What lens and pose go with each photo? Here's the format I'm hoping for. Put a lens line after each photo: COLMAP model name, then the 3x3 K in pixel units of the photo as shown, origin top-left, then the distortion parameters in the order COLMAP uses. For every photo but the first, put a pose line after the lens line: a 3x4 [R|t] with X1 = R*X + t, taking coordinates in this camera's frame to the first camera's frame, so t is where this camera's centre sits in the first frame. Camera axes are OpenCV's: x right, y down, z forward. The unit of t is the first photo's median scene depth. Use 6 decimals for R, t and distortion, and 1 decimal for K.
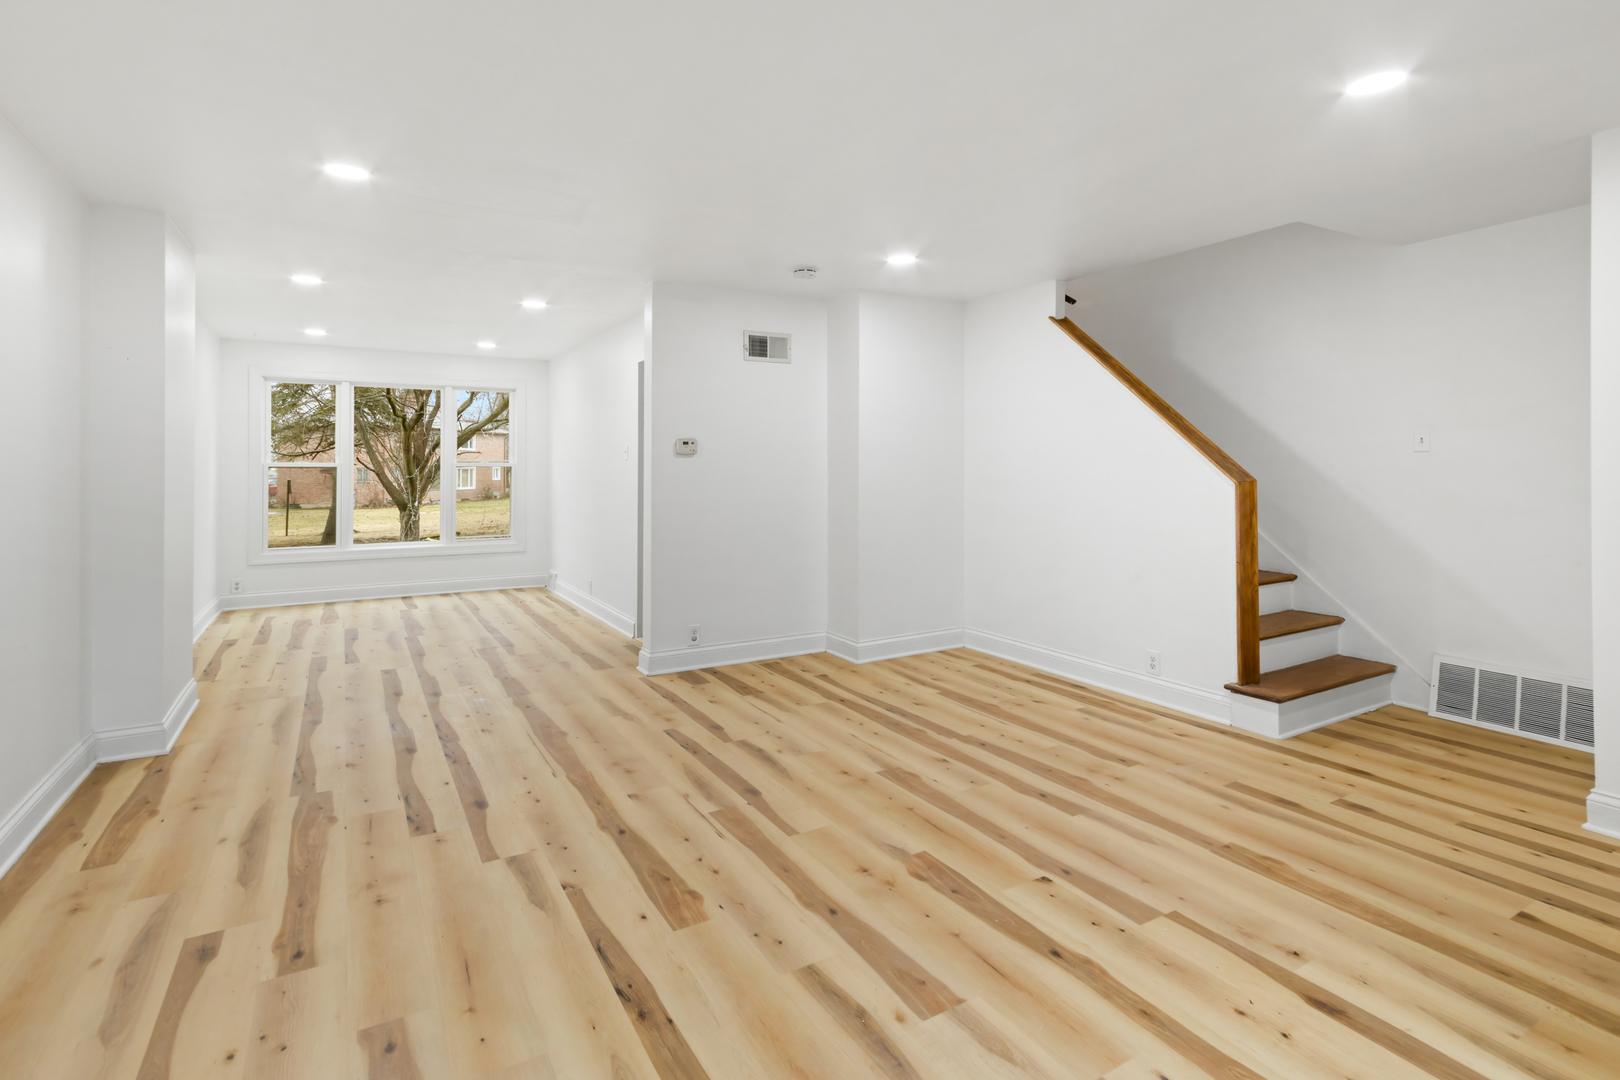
lens RADIAL K [[785.7, 0, 815.9], [0, 785.7, 457.7], [0, 0, 1]] dist [0.007965, 0.002286]
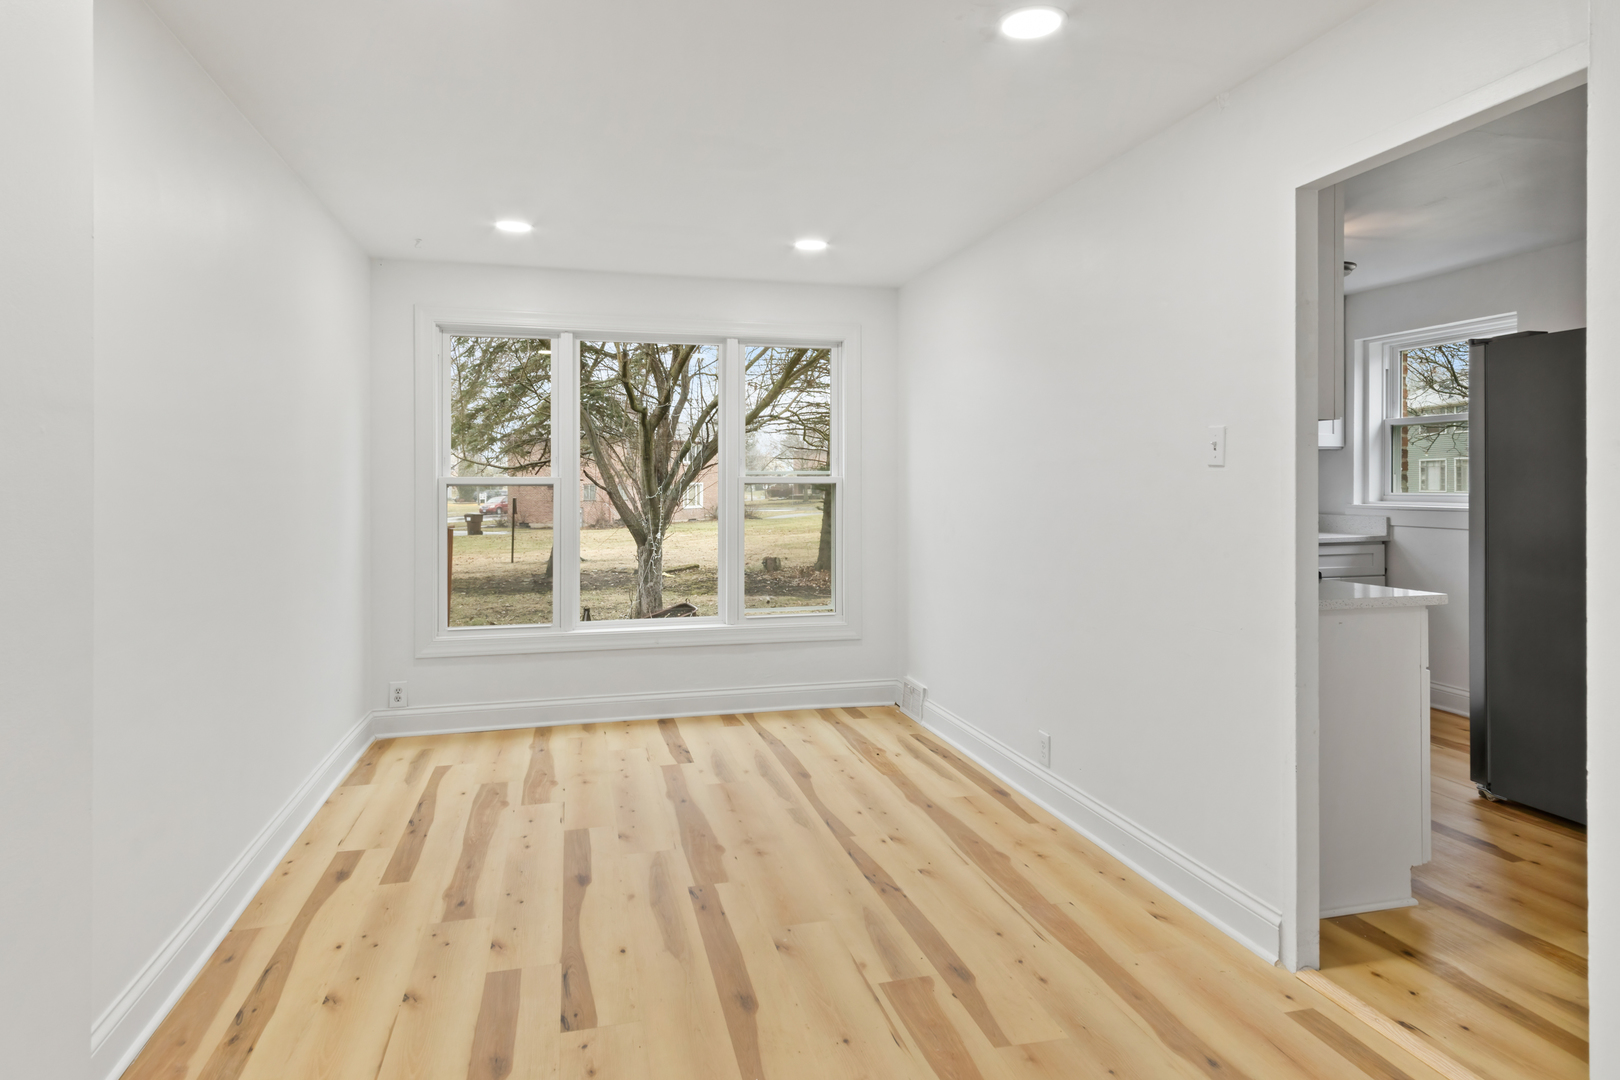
lens RADIAL K [[901.0, 0, 807.8], [0, 901.0, 479.7], [0, 0, 1]] dist [0.011001, 0.000048]
pose [[0.960207, -0.000696, -0.279287, -0.159327], [0.003052, 0.999963, 0.008002, 0.002763], [0.279271, -0.008536, 0.960174, 0.271819]]
